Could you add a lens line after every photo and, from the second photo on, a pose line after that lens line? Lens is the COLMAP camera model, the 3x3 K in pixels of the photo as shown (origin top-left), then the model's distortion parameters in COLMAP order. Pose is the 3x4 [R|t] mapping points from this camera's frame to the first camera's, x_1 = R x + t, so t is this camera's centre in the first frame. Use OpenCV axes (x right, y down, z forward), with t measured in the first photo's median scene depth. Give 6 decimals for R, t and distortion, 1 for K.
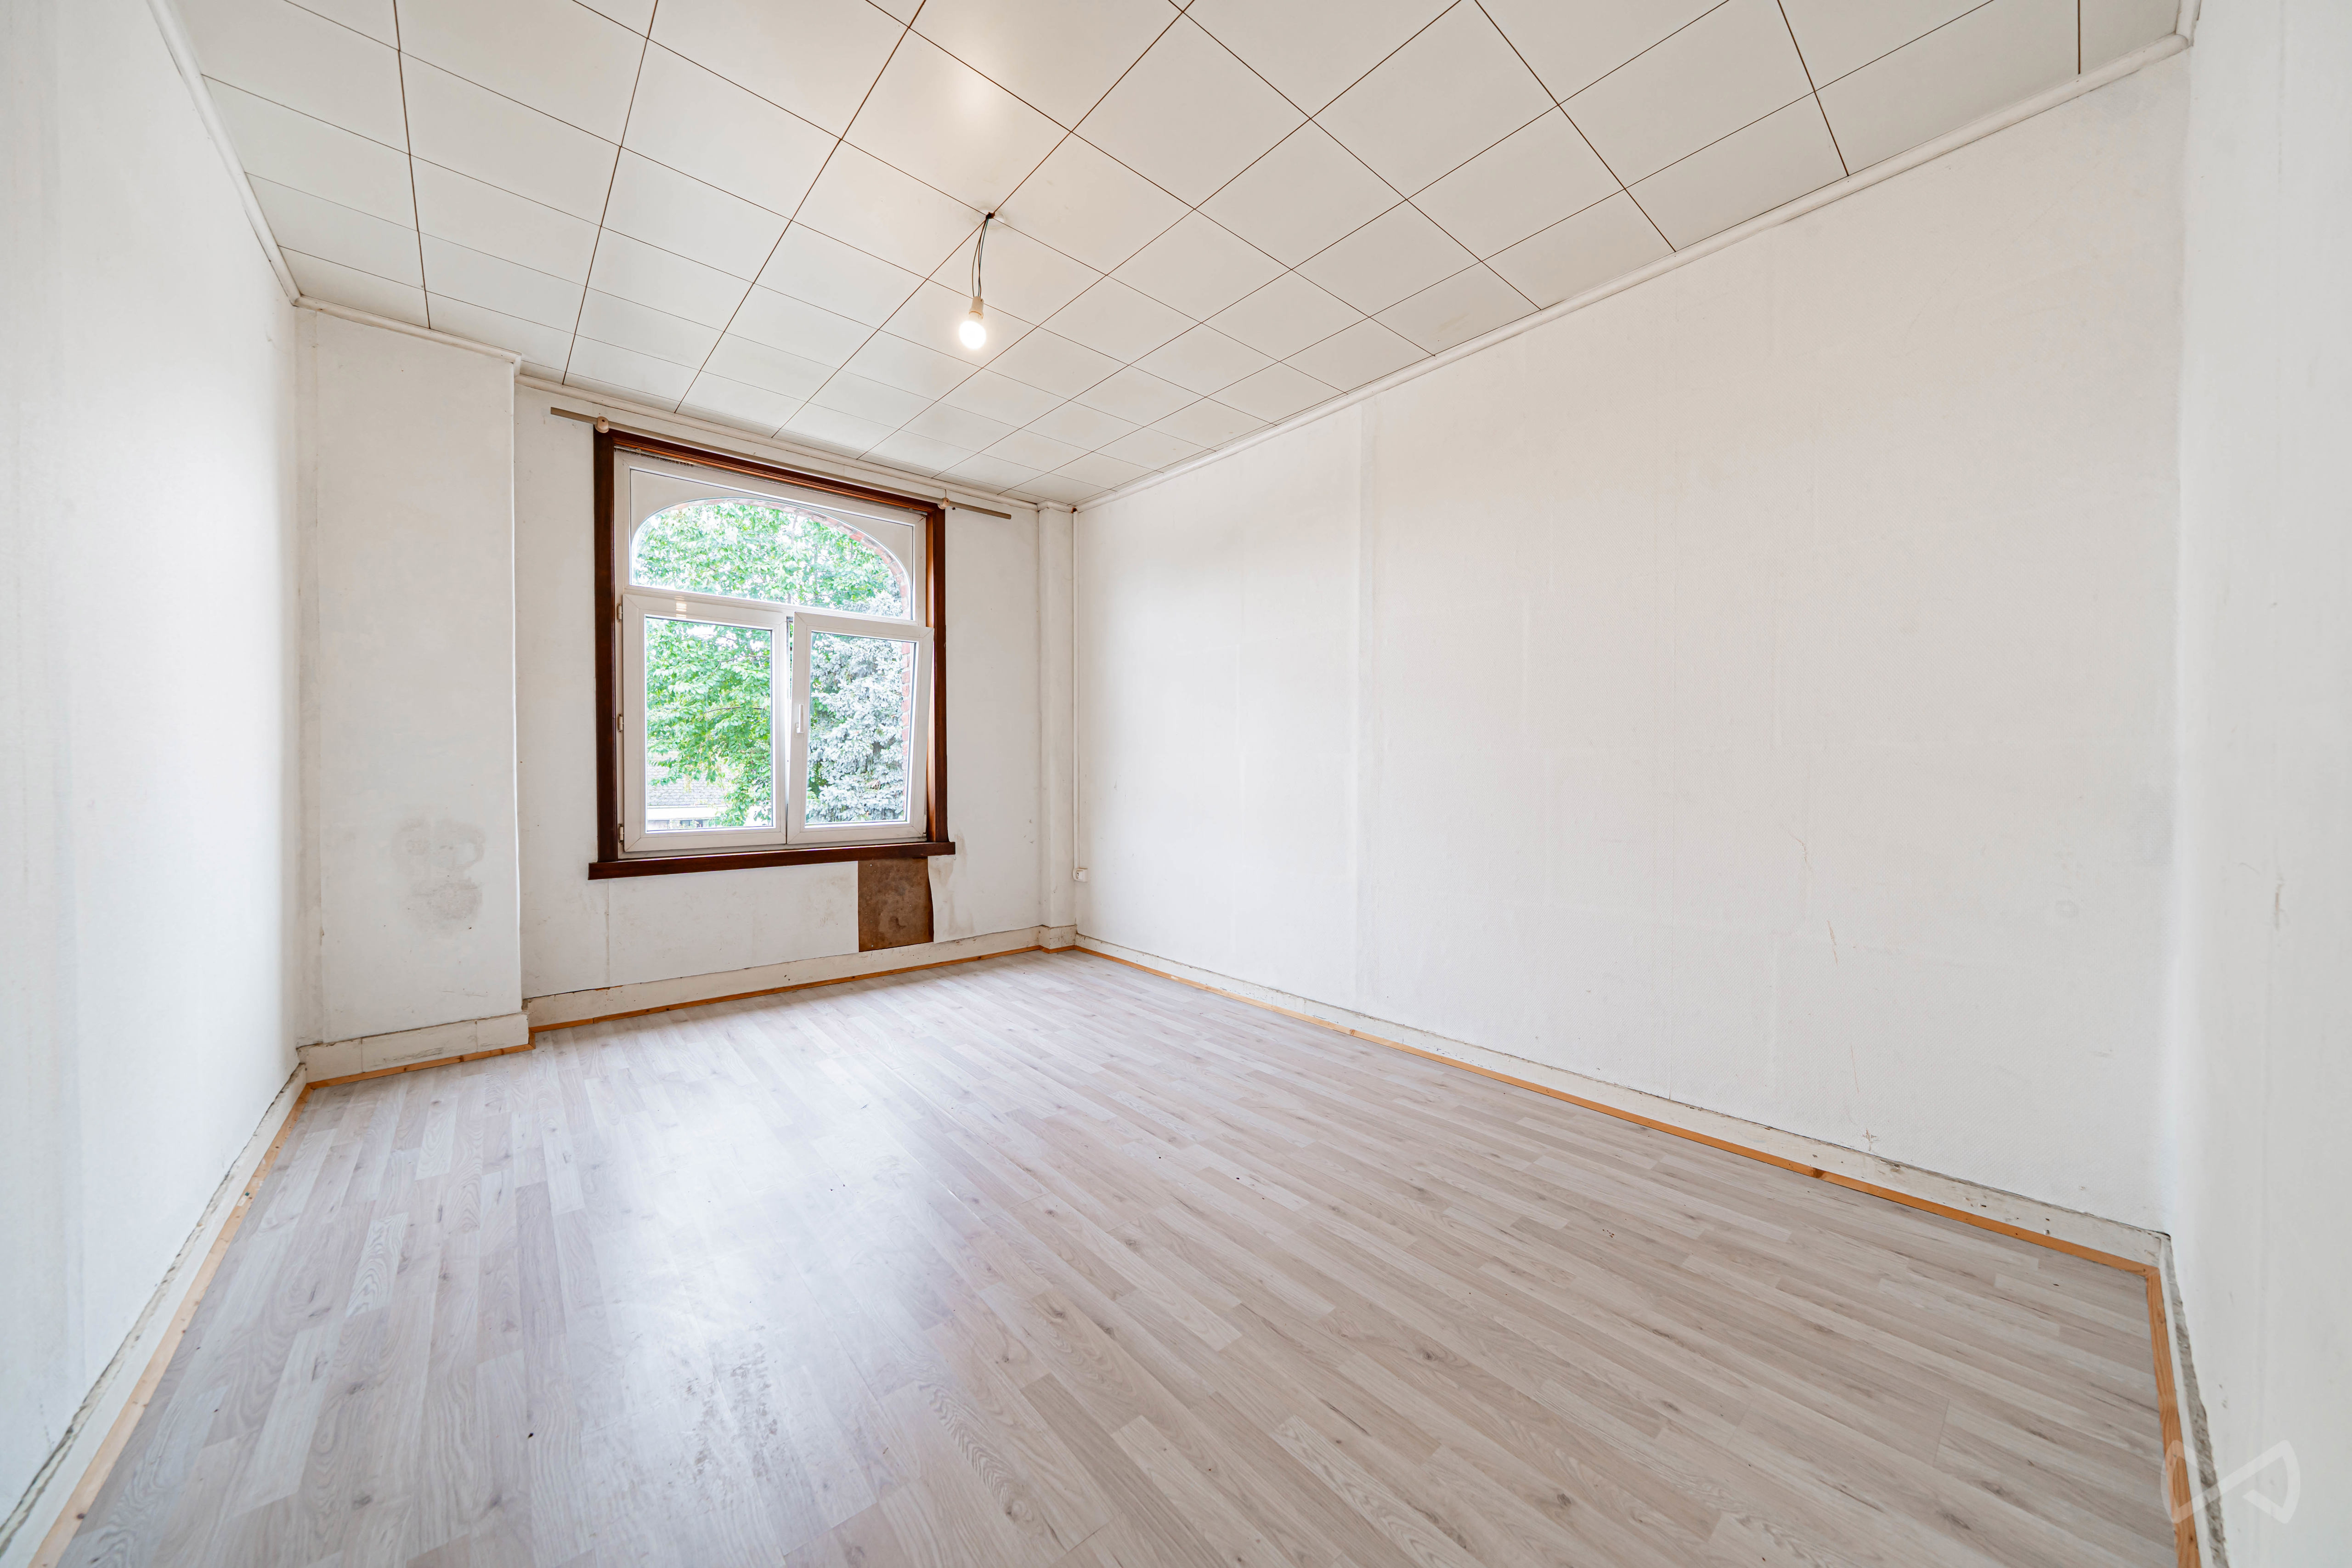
lens RADIAL K [[796.8, 0, 1174.1], [0, 796.8, 781.4], [0, 0, 1]] dist [-0.007521, -0.000136]
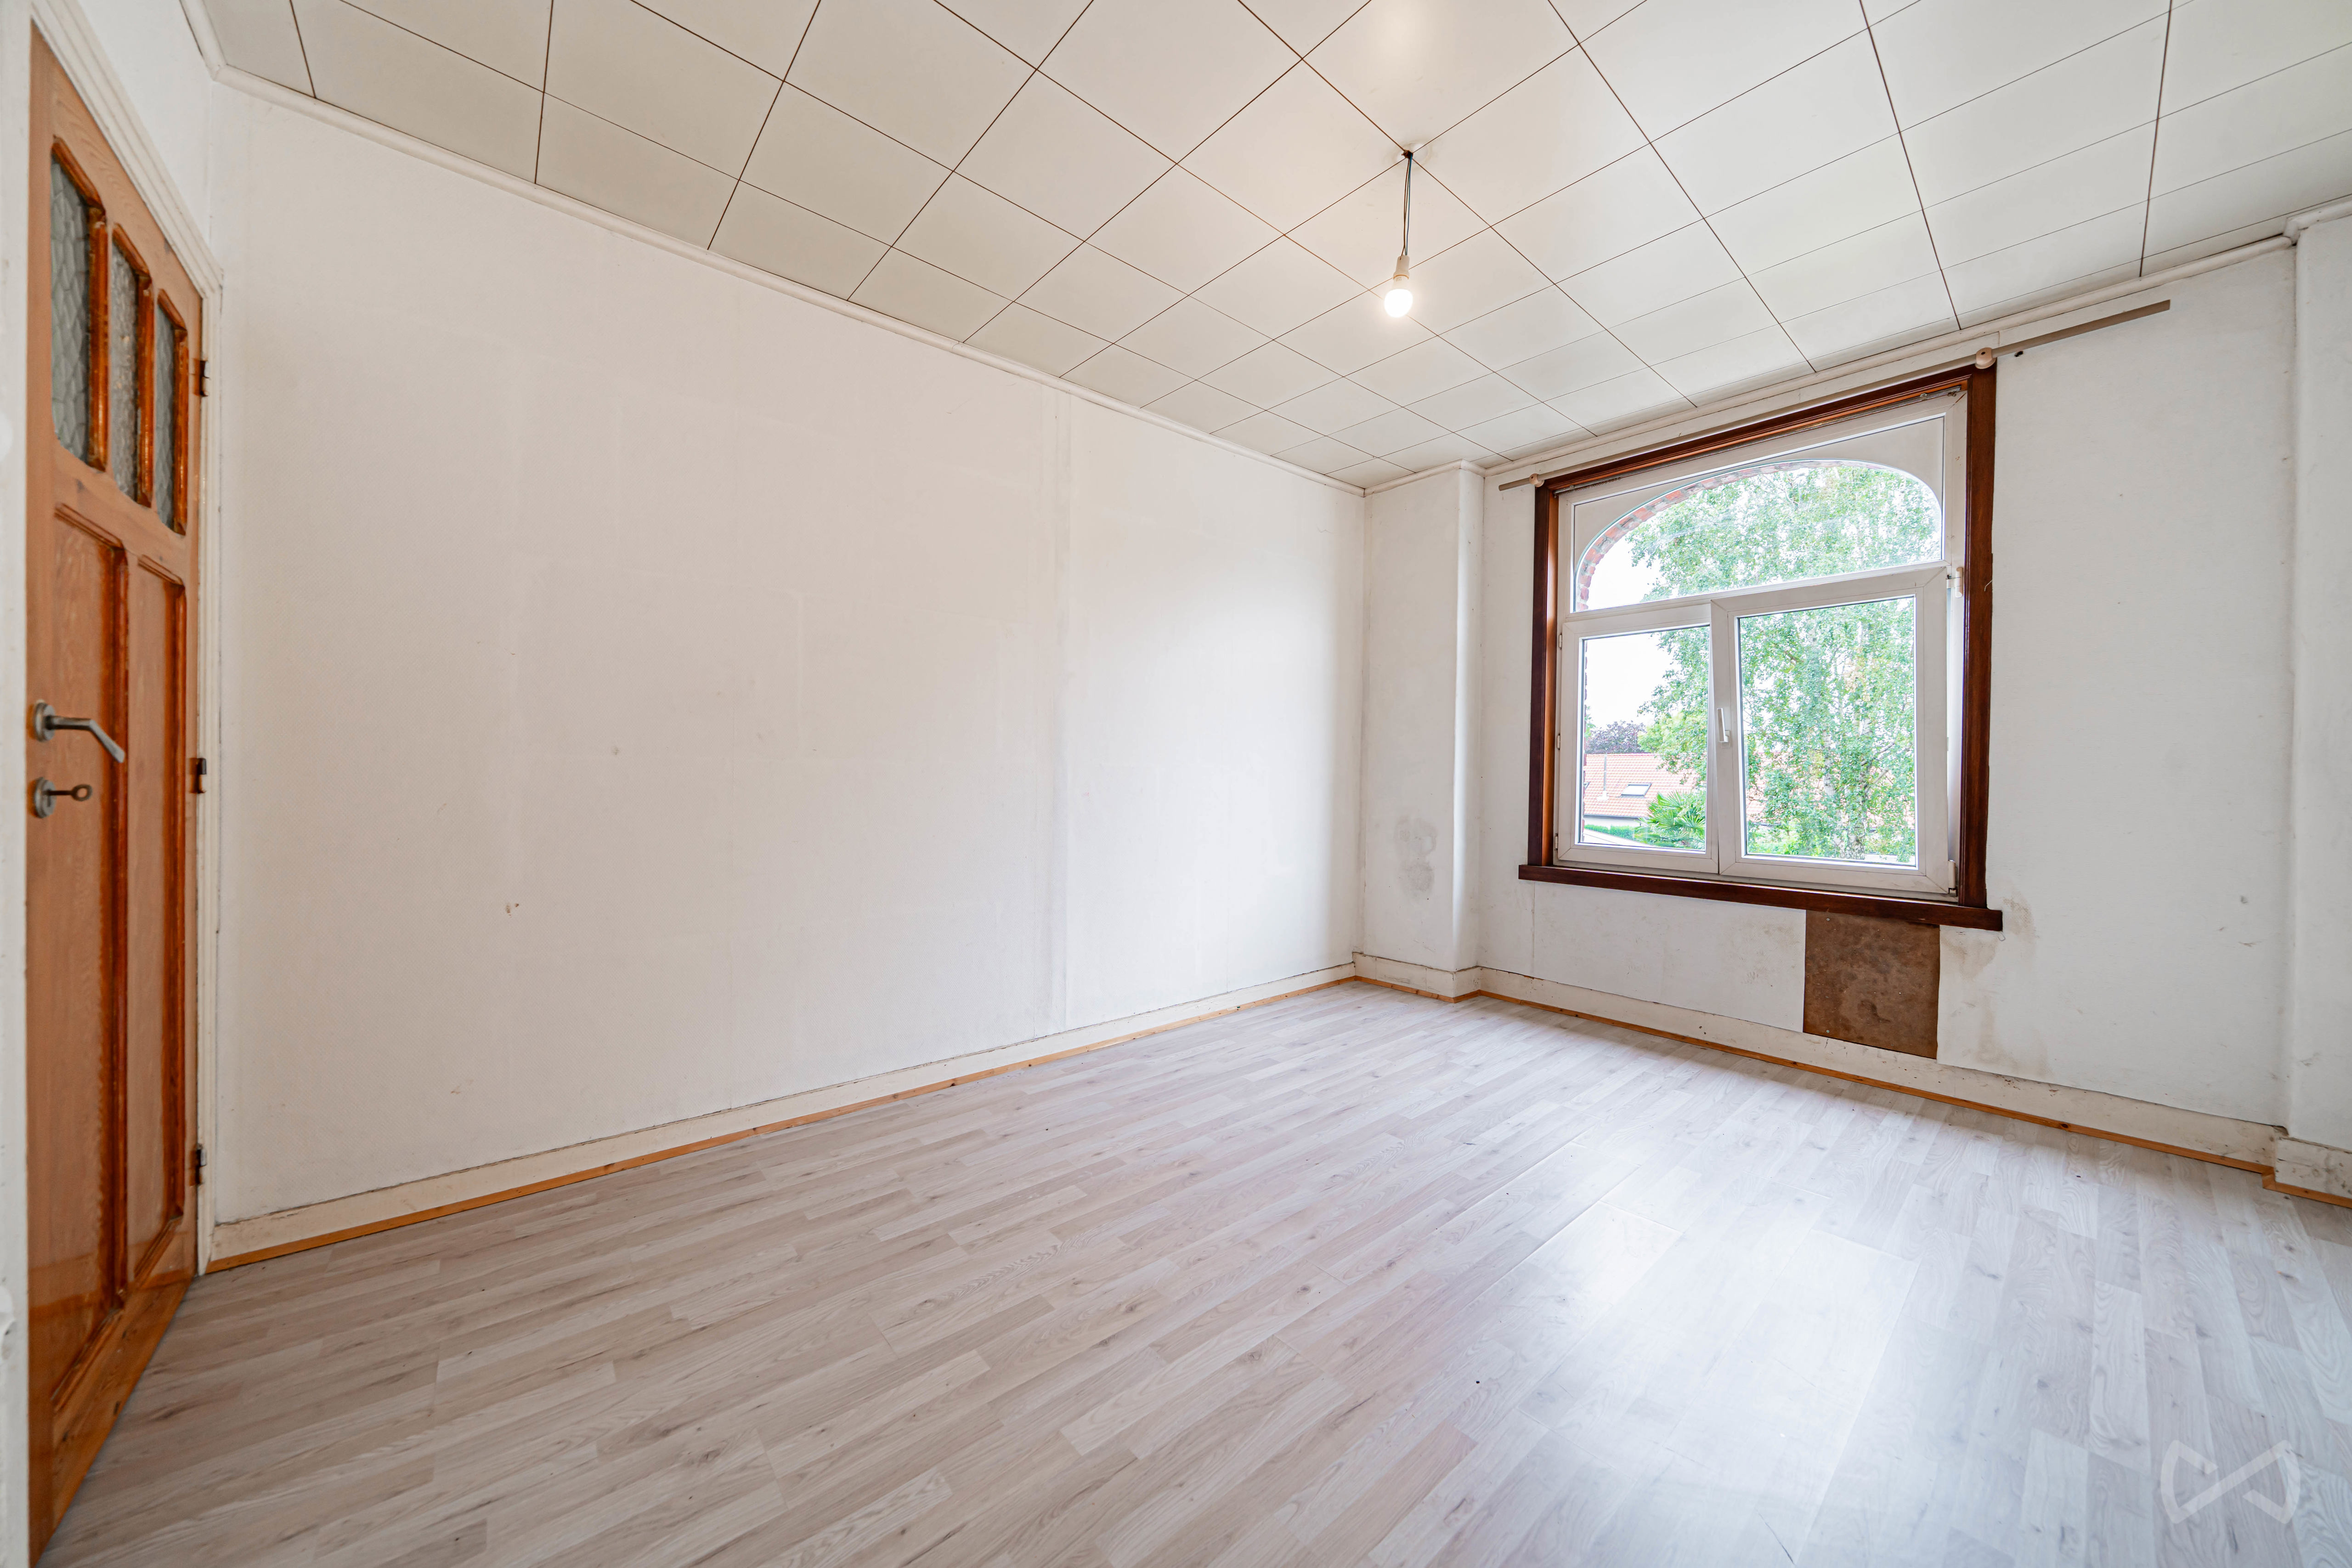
lens RADIAL K [[796.8, 0, 1174.1], [0, 796.8, 781.4], [0, 0, 1]] dist [-0.007521, -0.000136]
pose [[-0.005497, 0.005435, -0.999970, 0.396899], [-0.025495, 0.999659, 0.005574, -0.010926], [0.999660, 0.025525, -0.005356, 0.466612]]
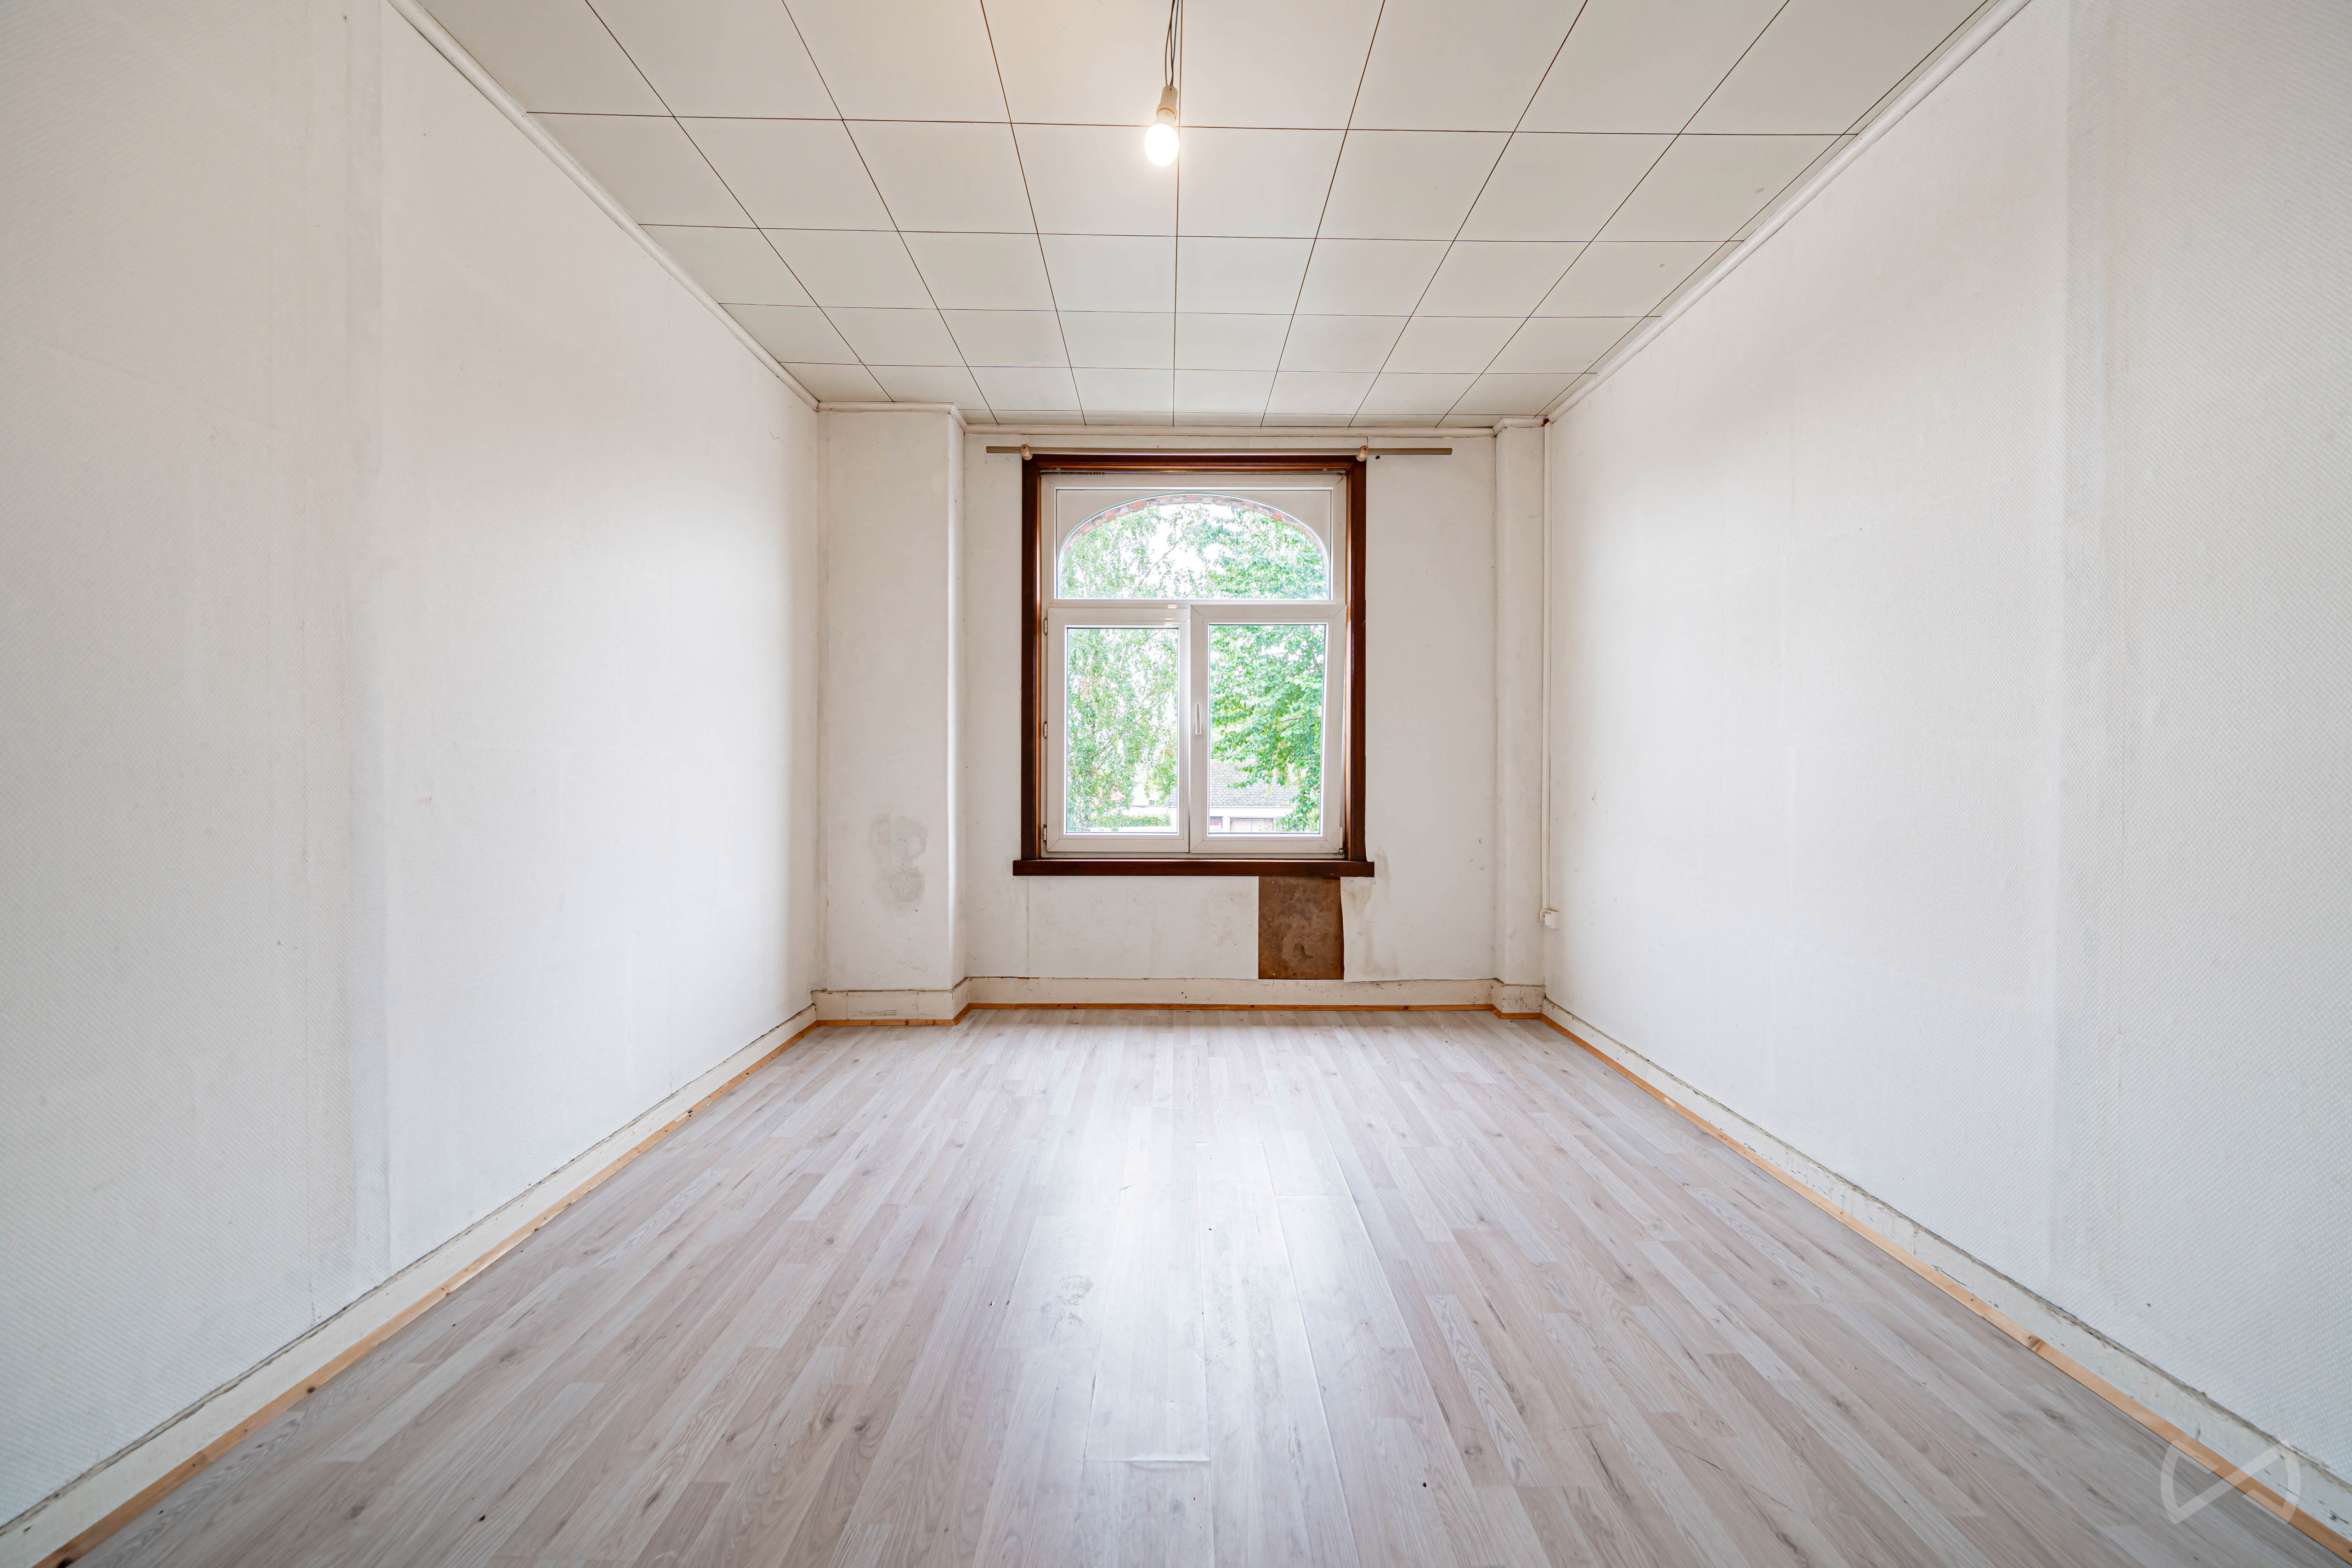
lens RADIAL K [[796.8, 0, 1174.1], [0, 796.8, 781.4], [0, 0, 1]] dist [-0.007521, -0.000136]
pose [[0.758791, 0.006037, -0.651307, 0.126639], [-0.010294, 0.999943, -0.002725, -0.003415], [0.651253, 0.008772, 0.758810, 0.297490]]
